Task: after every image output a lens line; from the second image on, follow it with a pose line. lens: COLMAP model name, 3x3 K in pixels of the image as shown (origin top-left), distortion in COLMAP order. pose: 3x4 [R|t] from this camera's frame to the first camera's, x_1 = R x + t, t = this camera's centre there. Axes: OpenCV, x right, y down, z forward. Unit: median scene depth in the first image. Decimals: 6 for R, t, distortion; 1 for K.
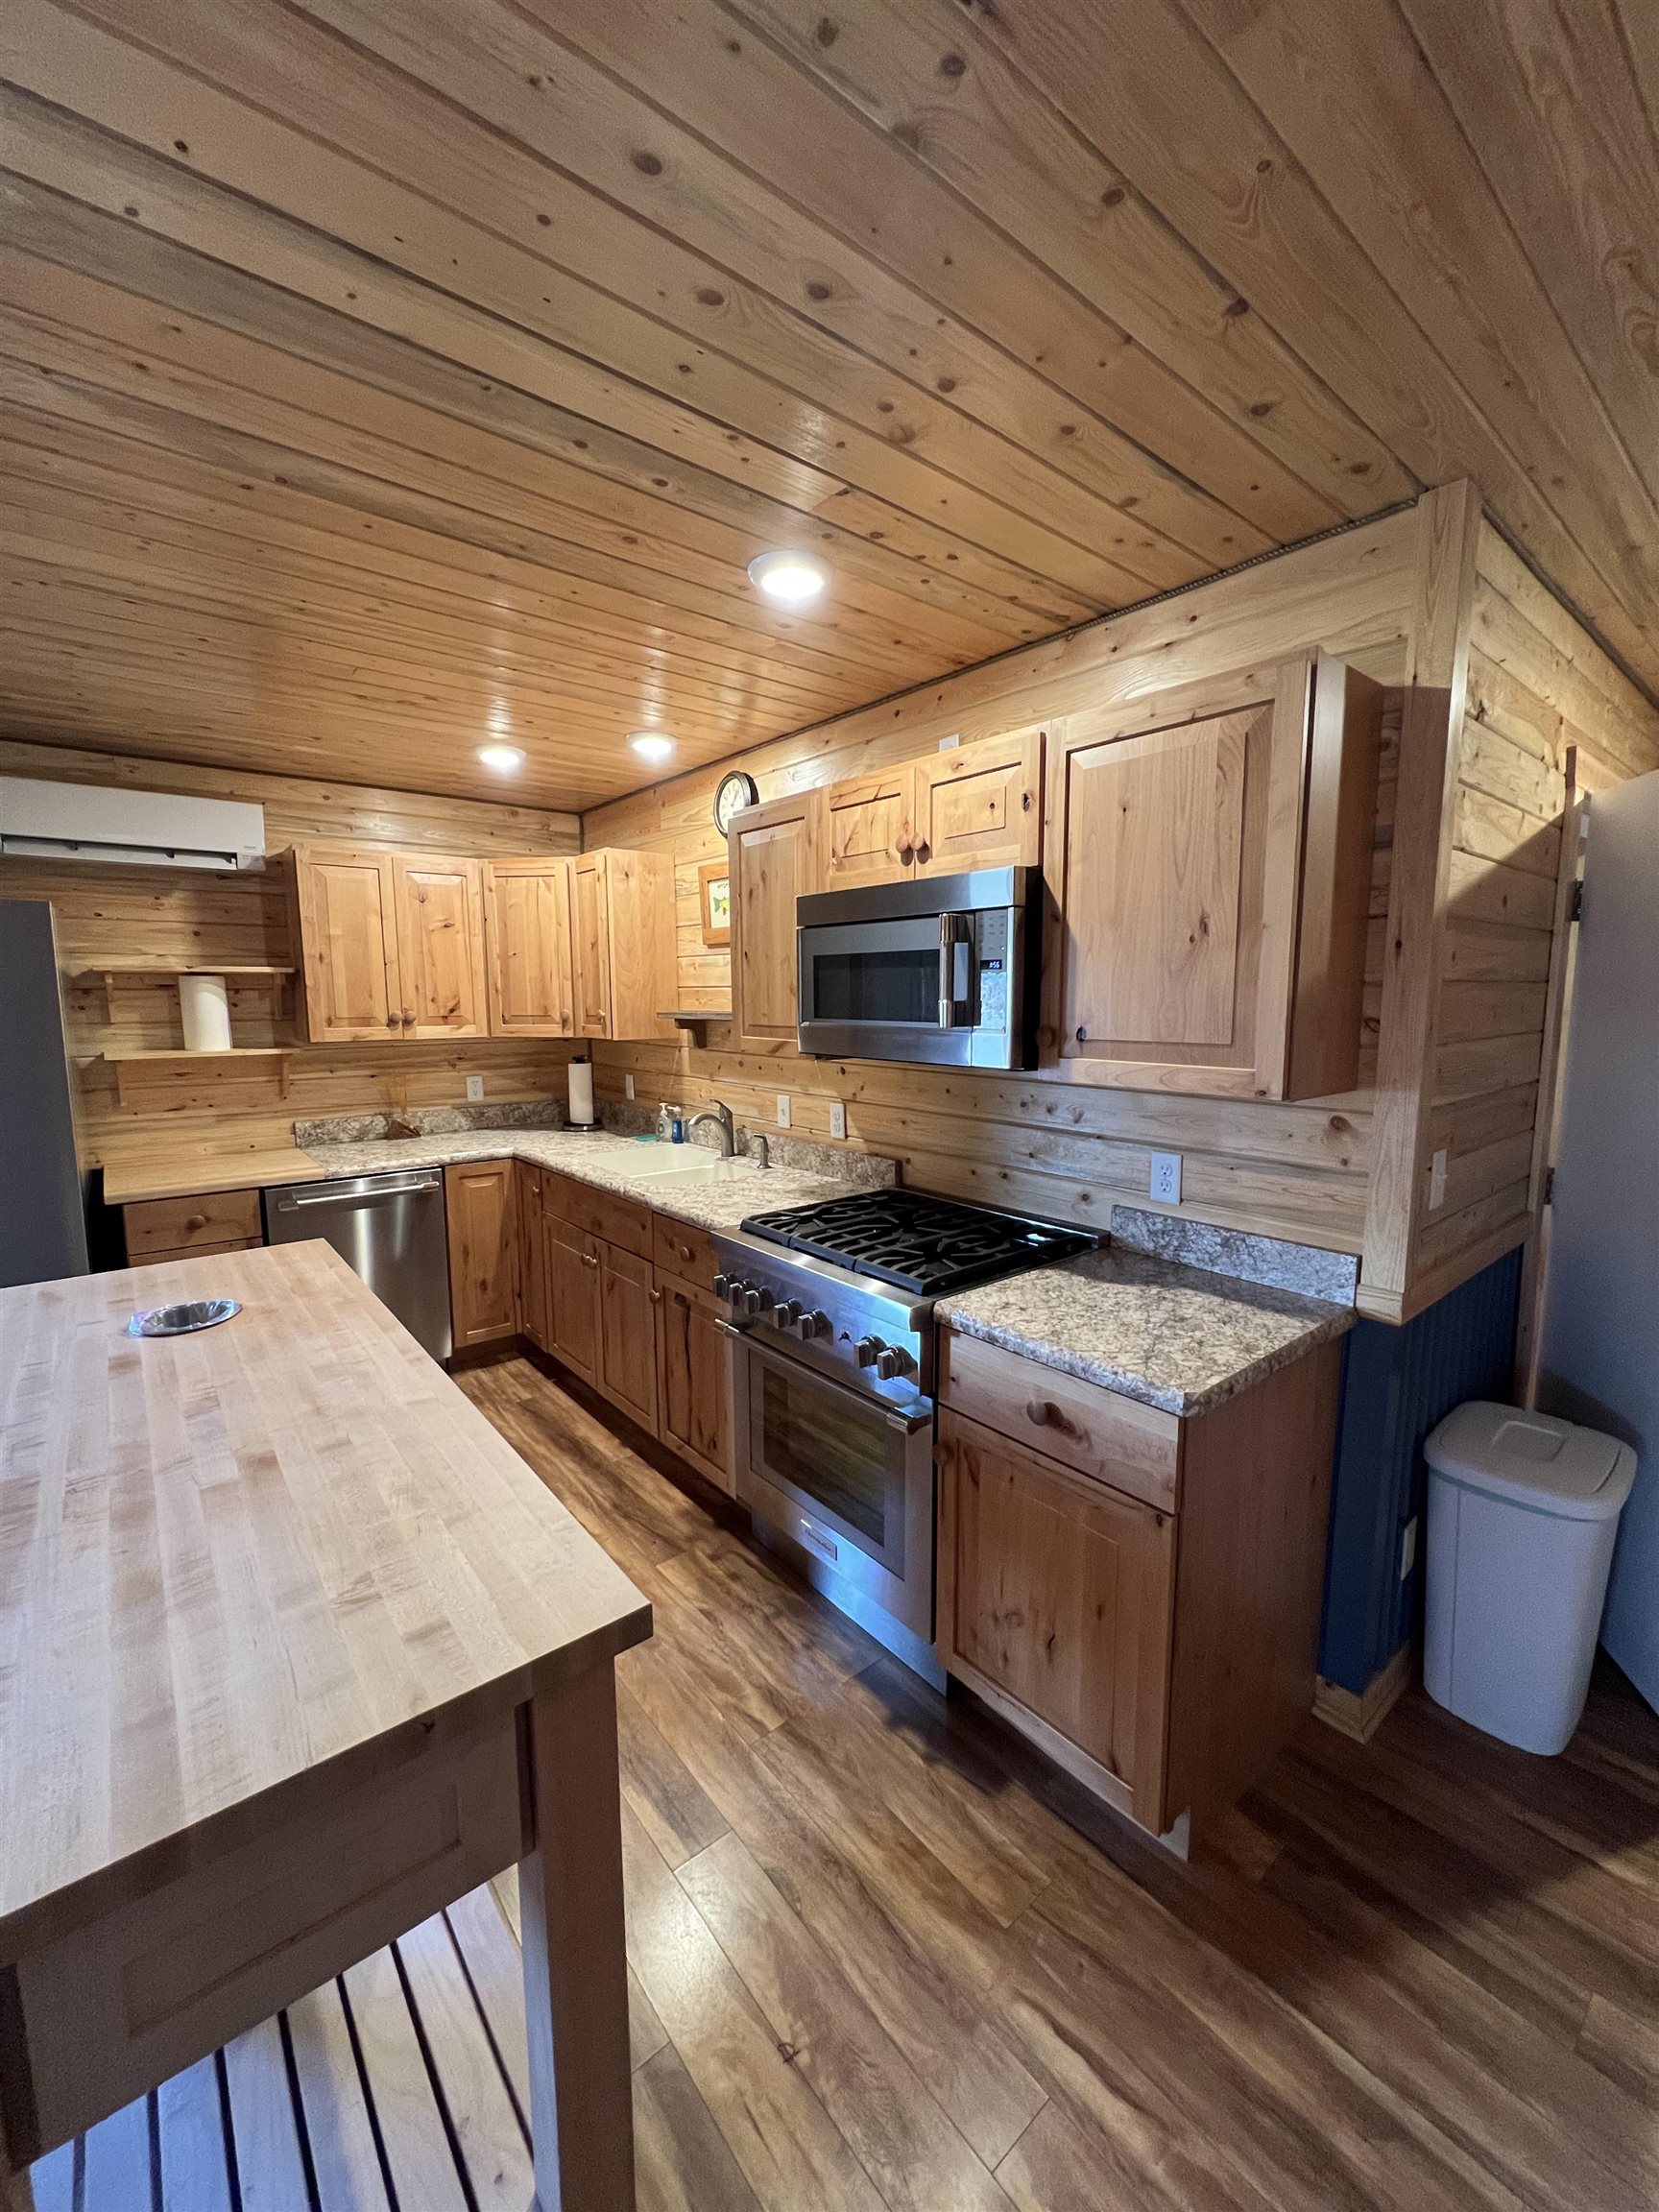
lens RADIAL K [[882.6, 0, 828.3], [0, 882.6, 1105.6], [0, 0, 1]] dist [-0.000524, -0.000222]
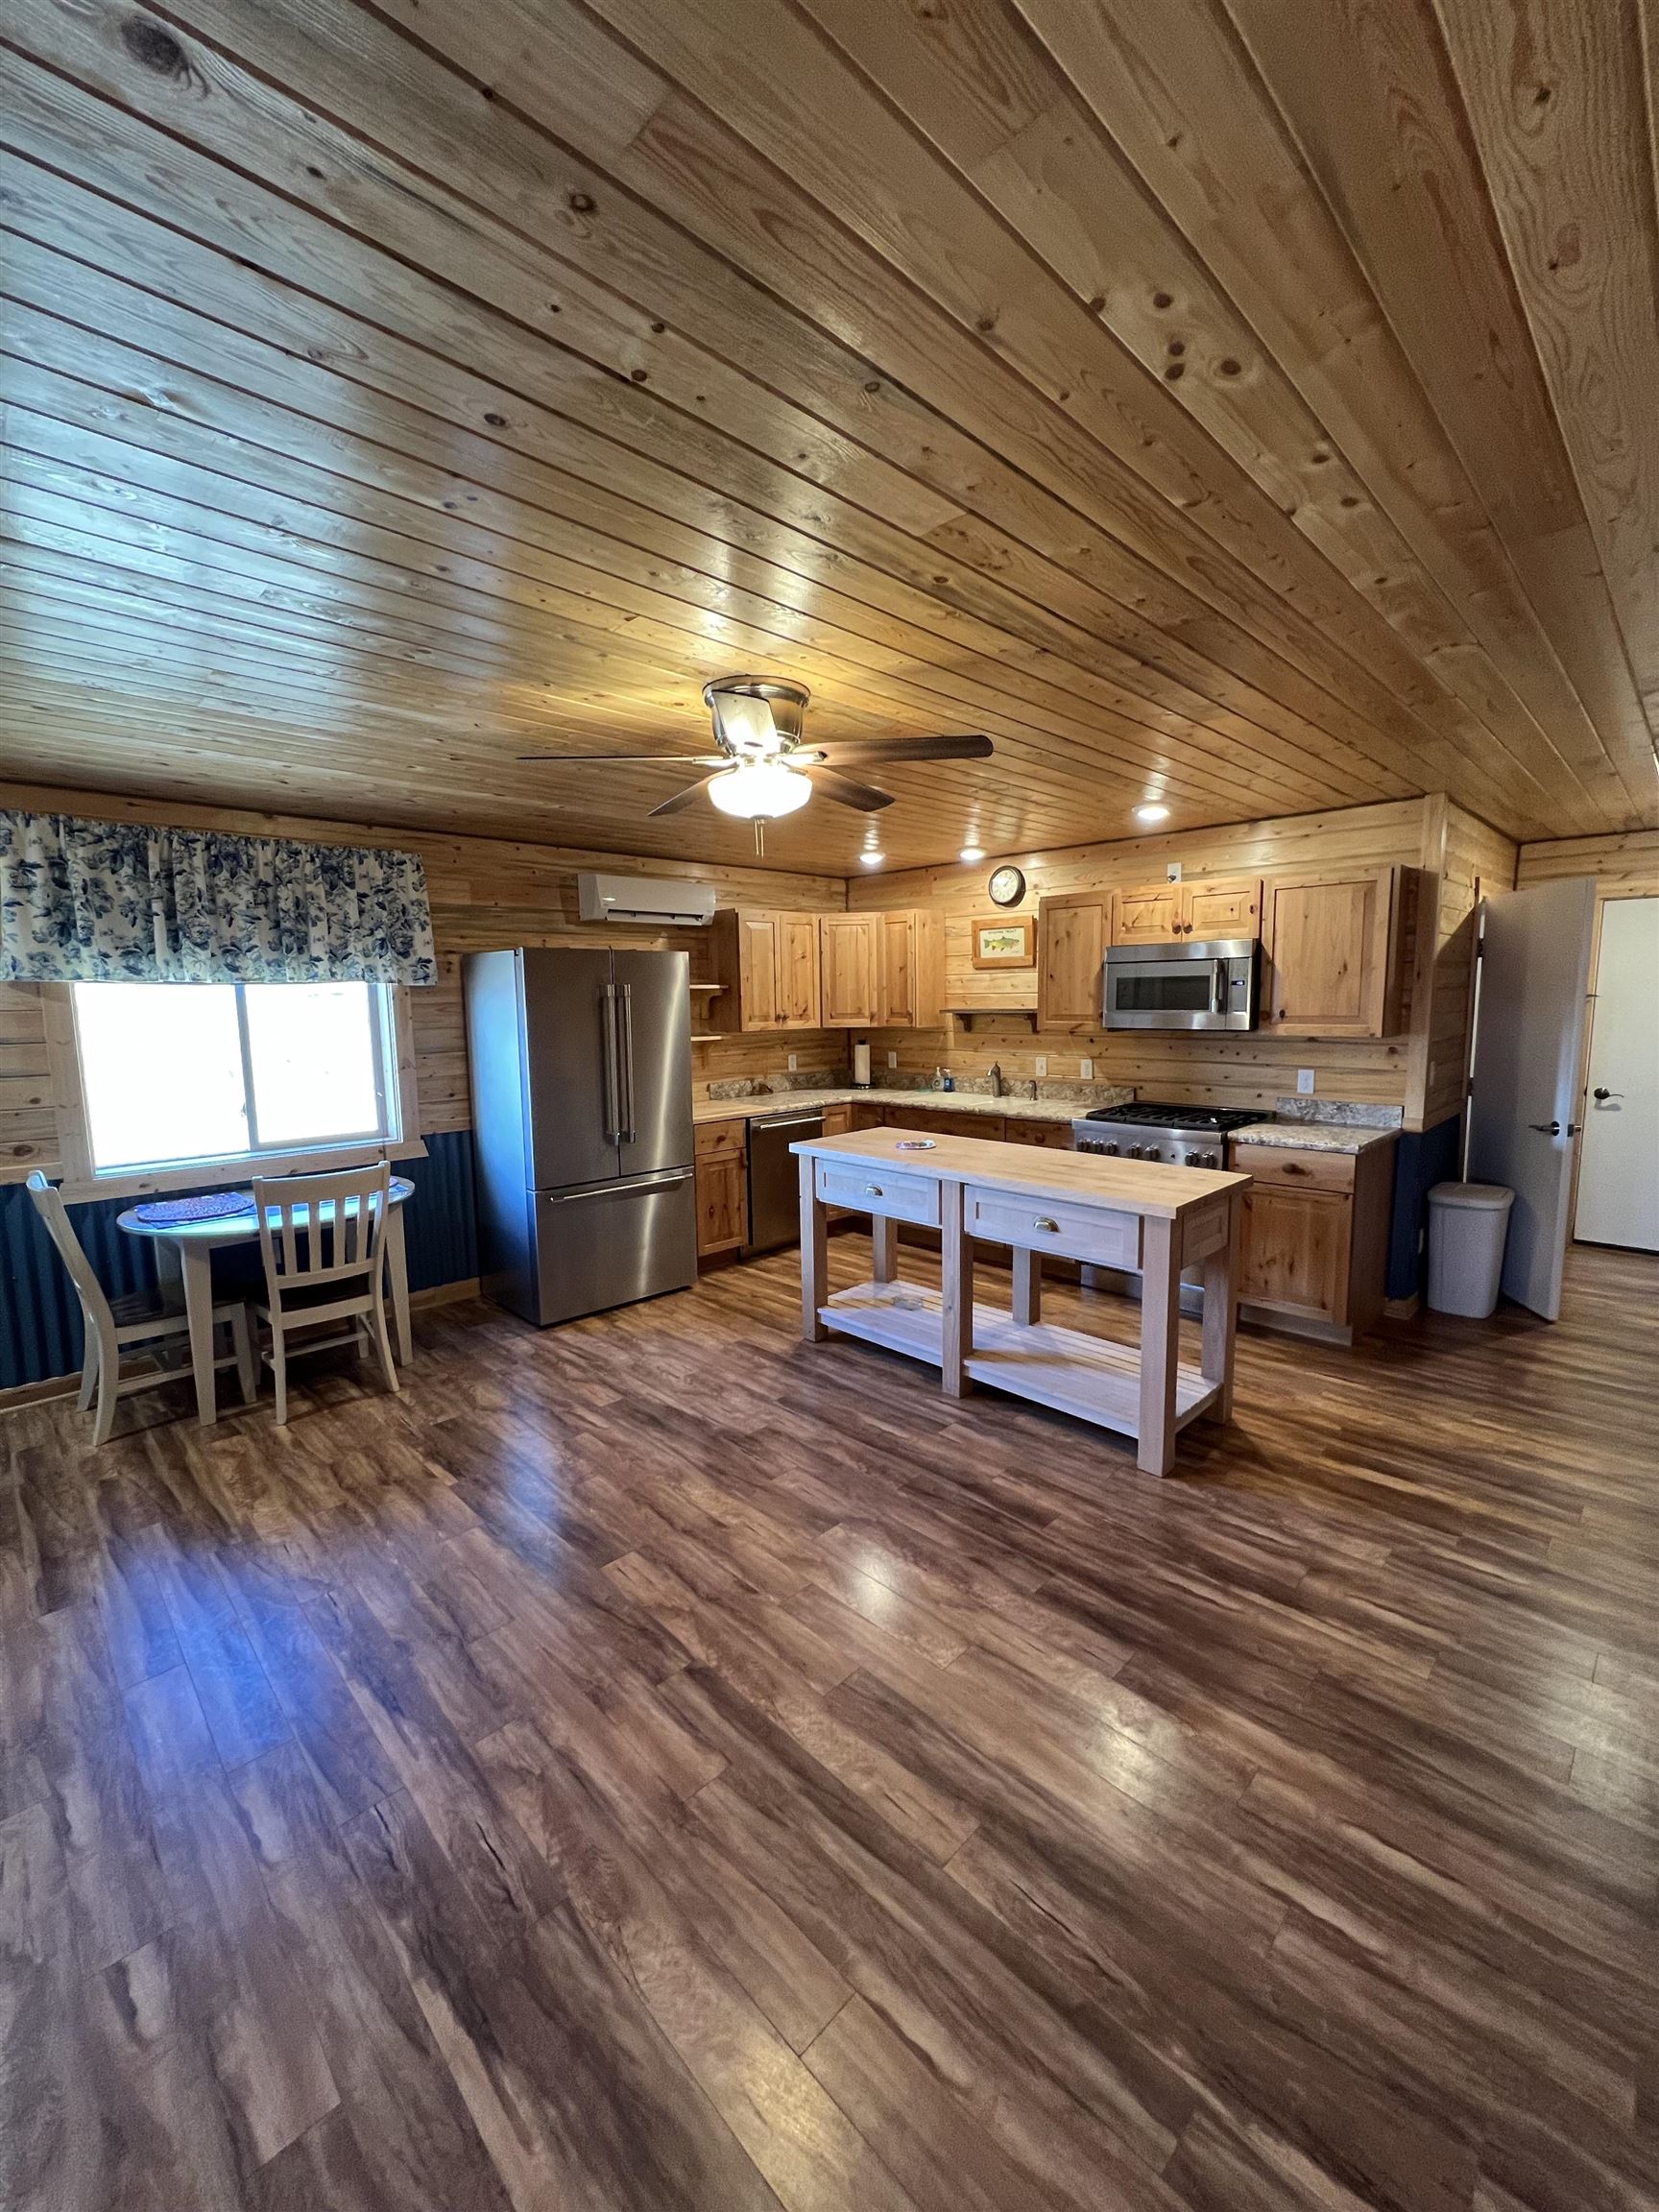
lens RADIAL K [[882.6, 0, 827.9], [0, 882.6, 1107.5], [0, 0, 1]] dist [-0.000524, -0.000222]
pose [[0.995468, -0.024826, 0.091799, -0.882638], [0.024811, 0.999691, 0.001304, 0.103586], [-0.091803, 0.000979, 0.995777, -0.928135]]
